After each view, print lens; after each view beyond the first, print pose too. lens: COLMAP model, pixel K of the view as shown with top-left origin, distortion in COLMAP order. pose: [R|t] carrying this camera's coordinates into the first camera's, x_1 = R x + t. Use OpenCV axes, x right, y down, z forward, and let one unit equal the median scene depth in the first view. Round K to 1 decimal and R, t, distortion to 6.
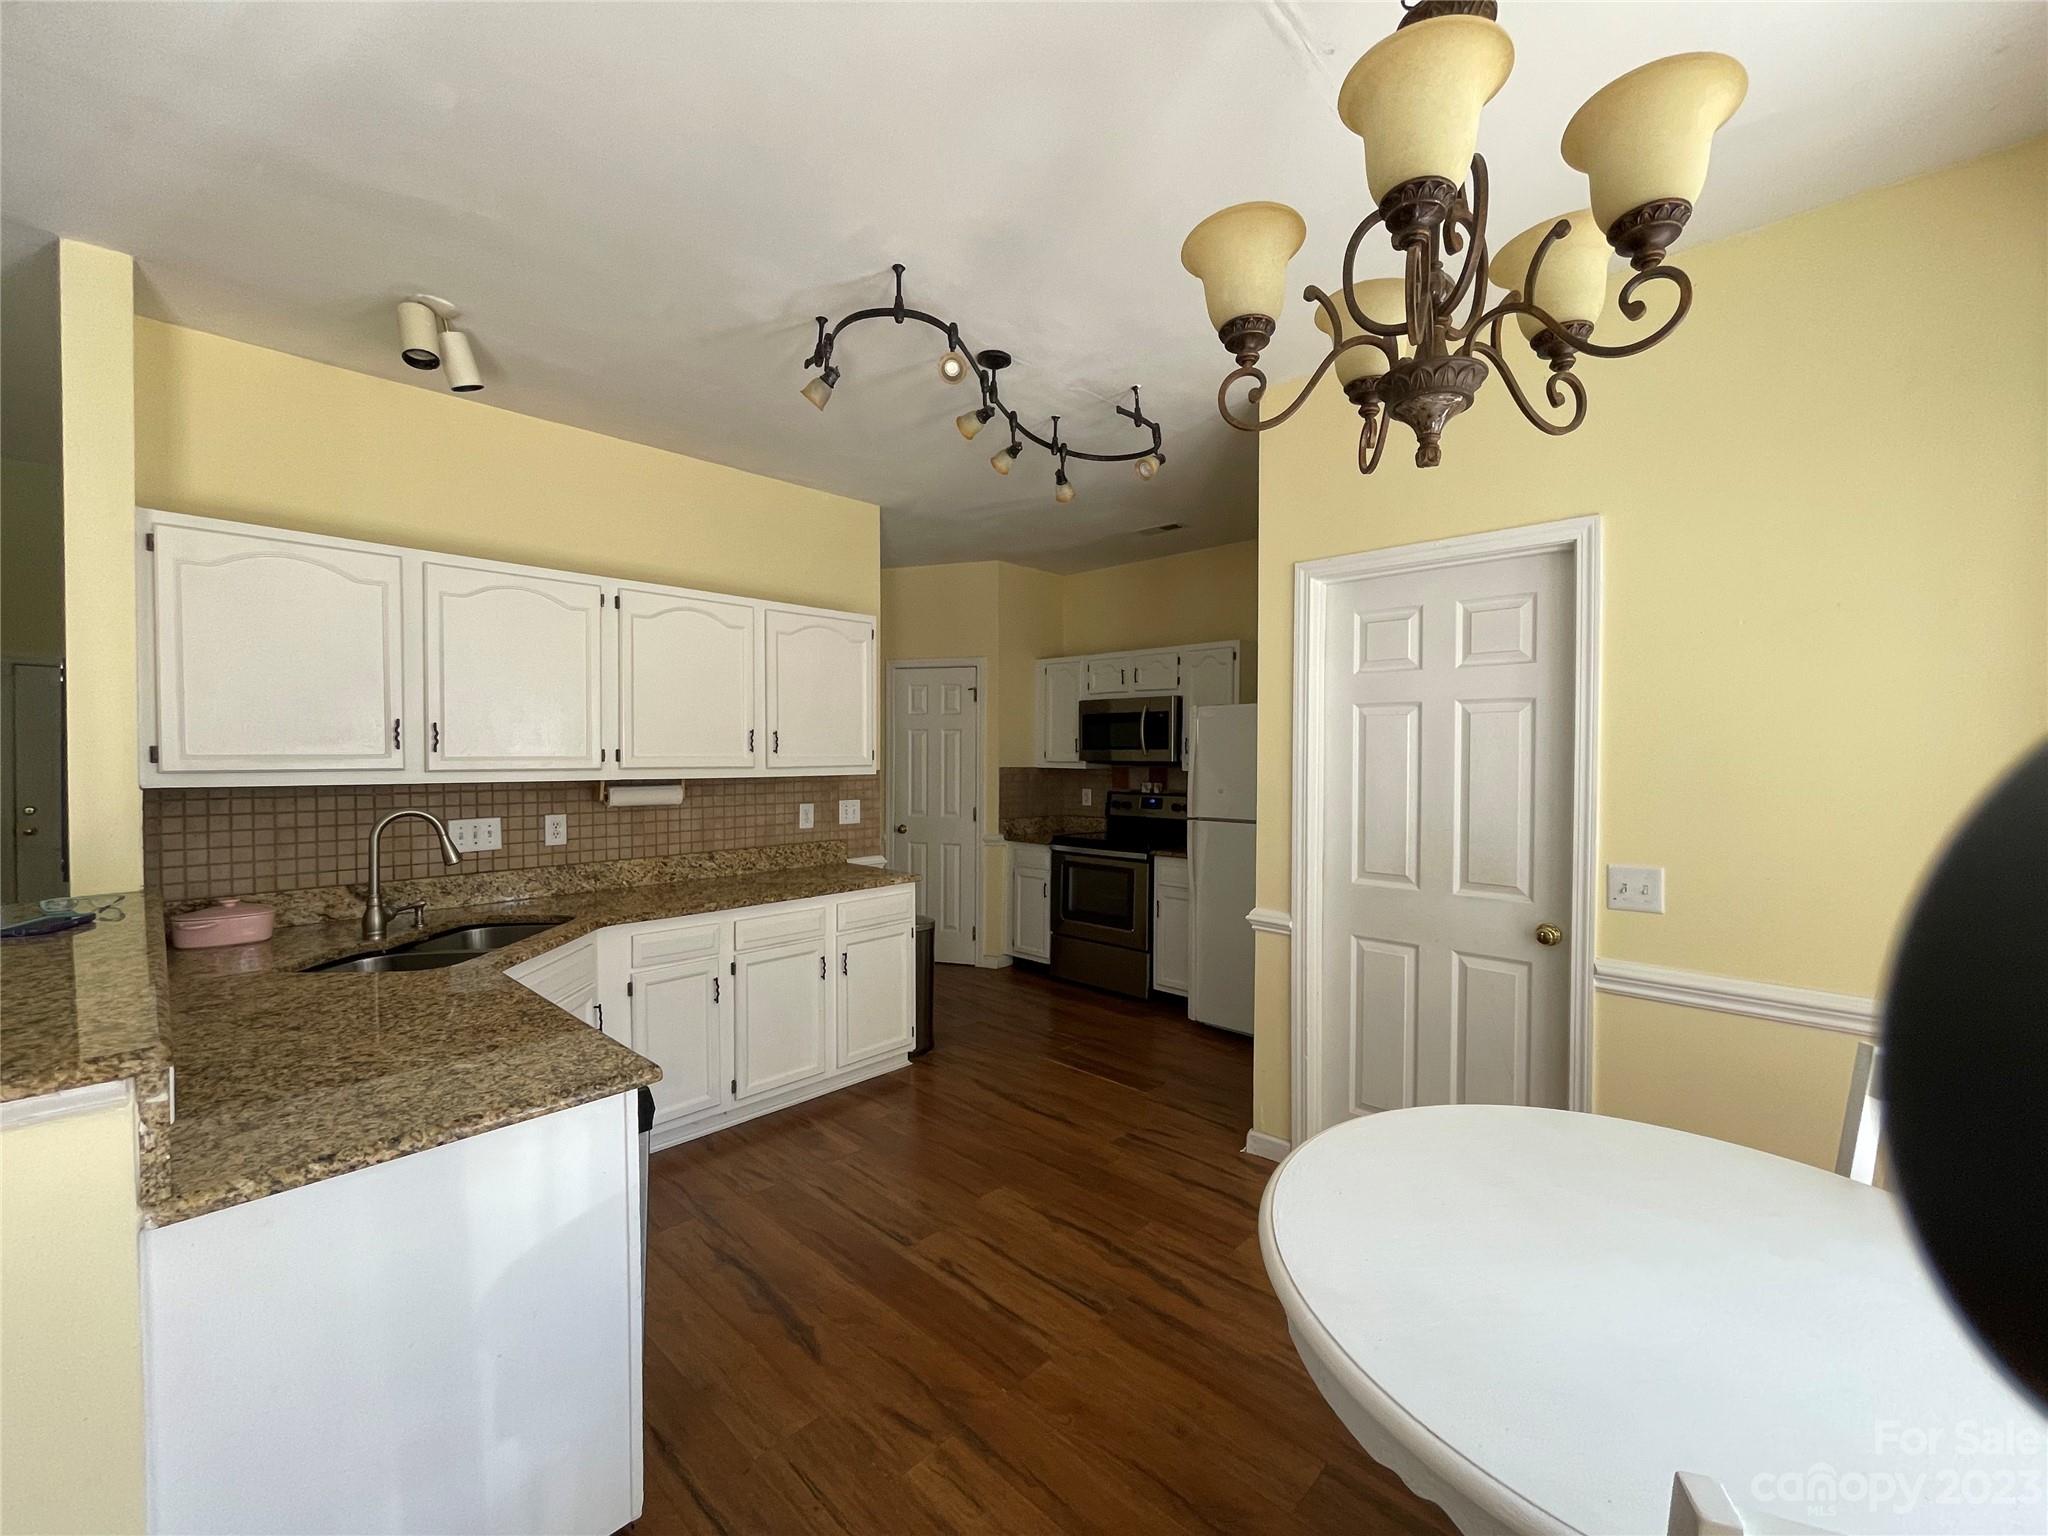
lens RADIAL K [[828.9, 0, 1029.3], [0, 828.9, 766.8], [0, 0, 1]] dist [-0.005011, 0.001001]
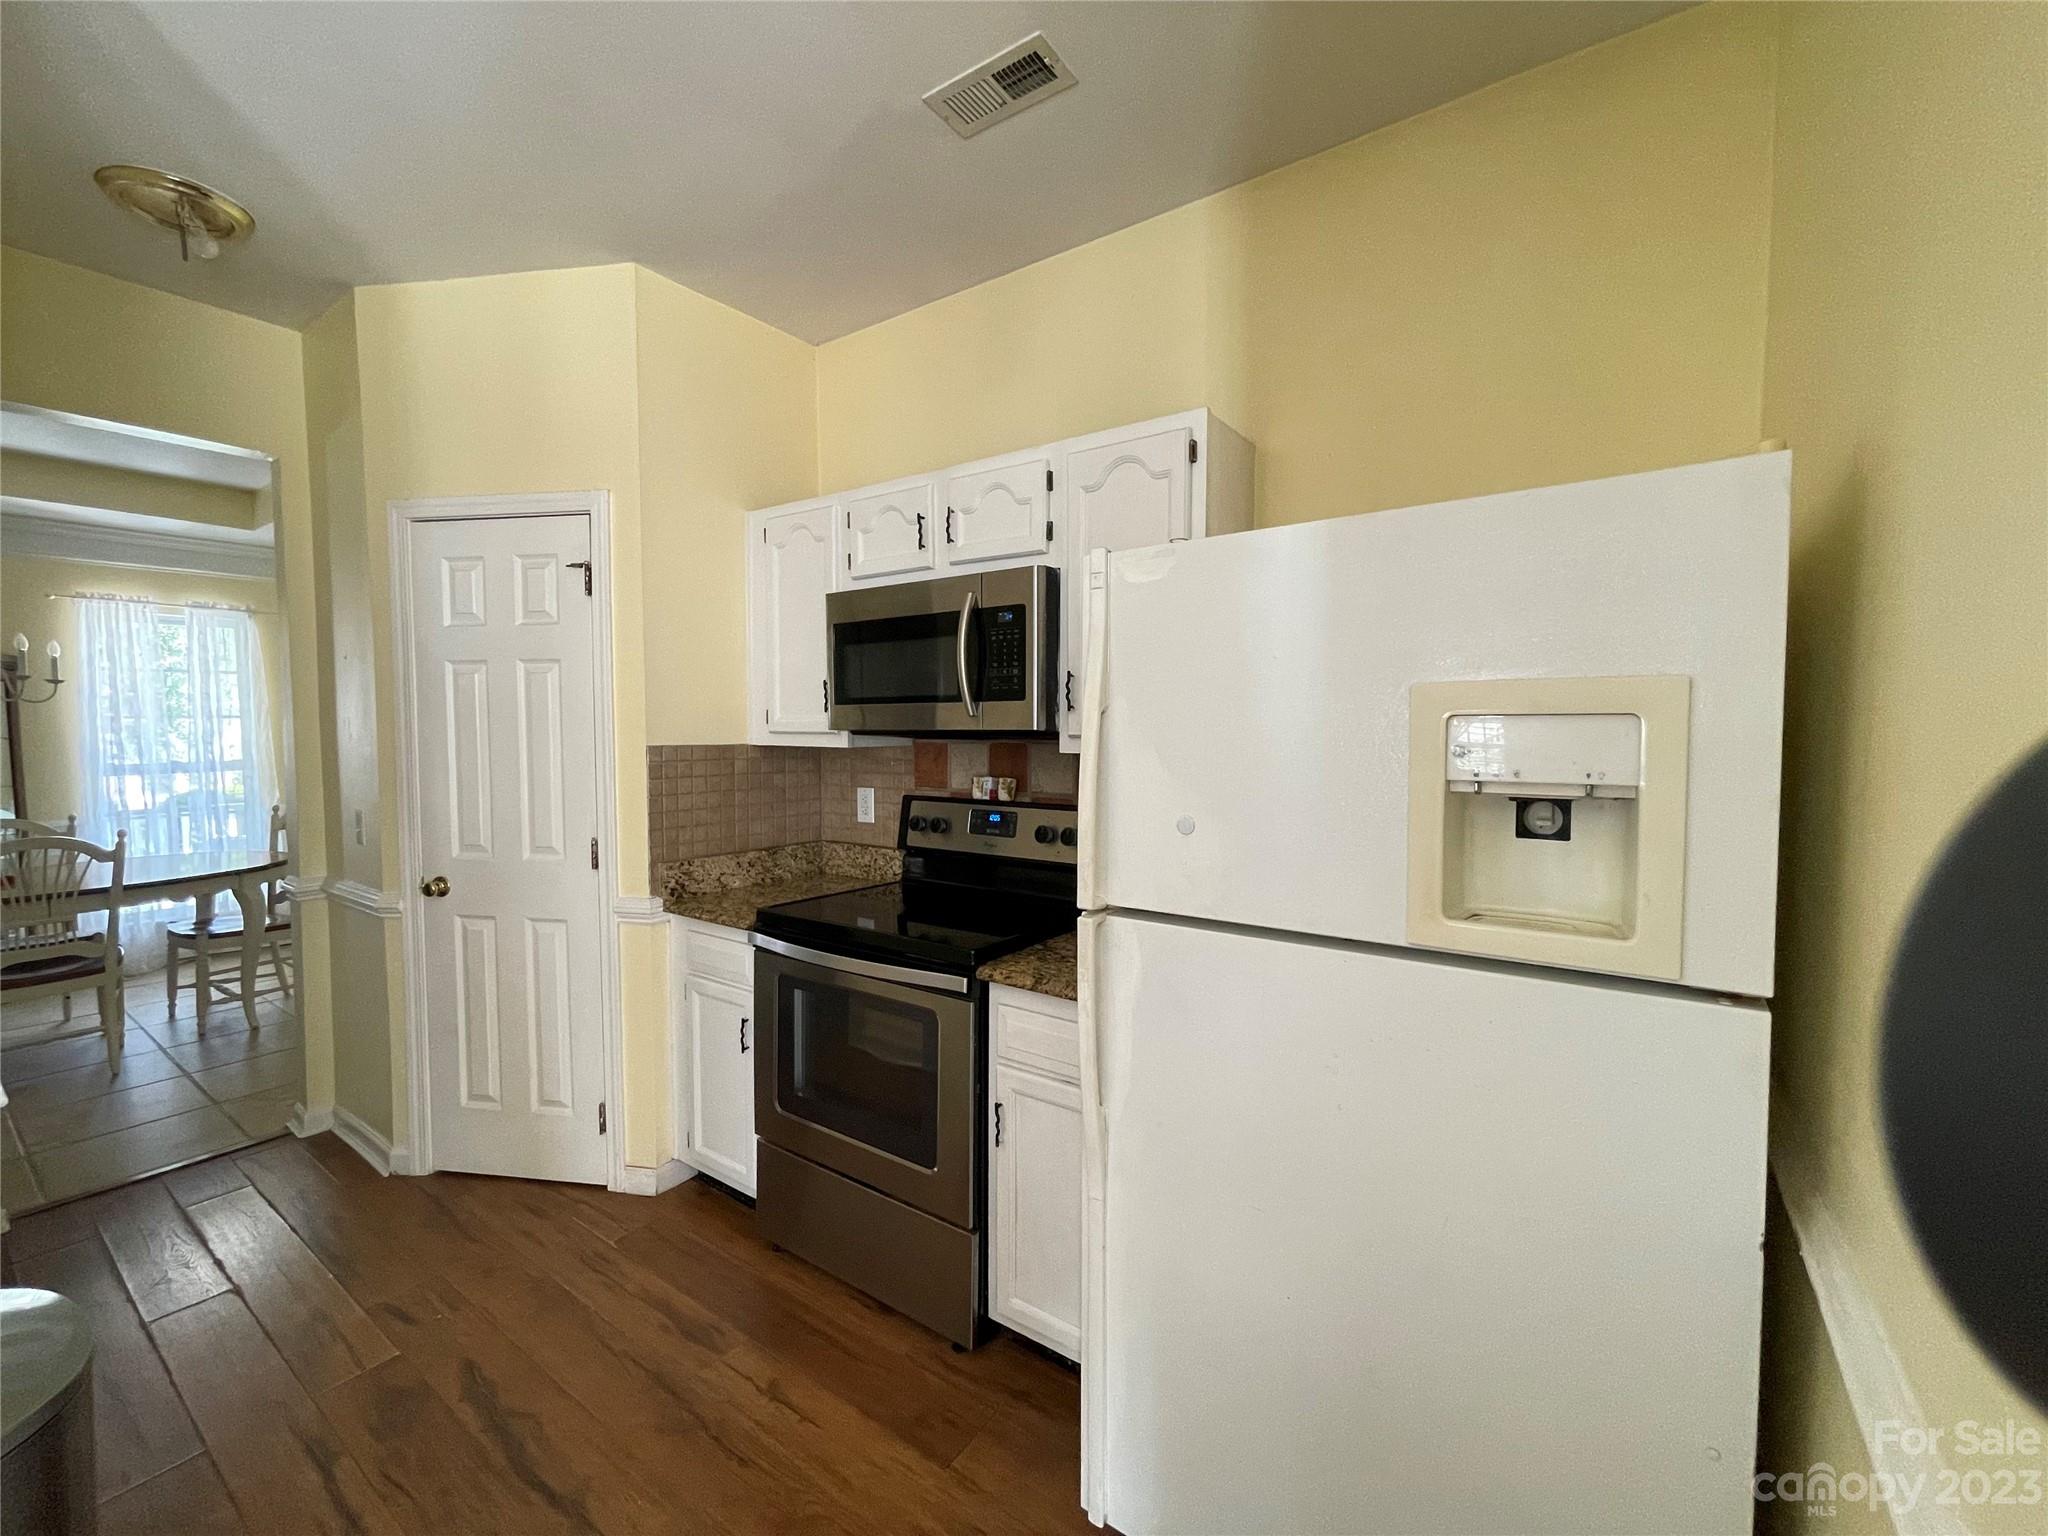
lens RADIAL K [[828.9, 0, 1029.3], [0, 828.9, 766.8], [0, 0, 1]] dist [-0.005011, 0.001001]
pose [[0.989086, -0.012836, 0.146779, 0.103161], [0.007711, 0.999342, 0.035430, -0.002473], [-0.147138, -0.033911, 0.988535, 0.562614]]
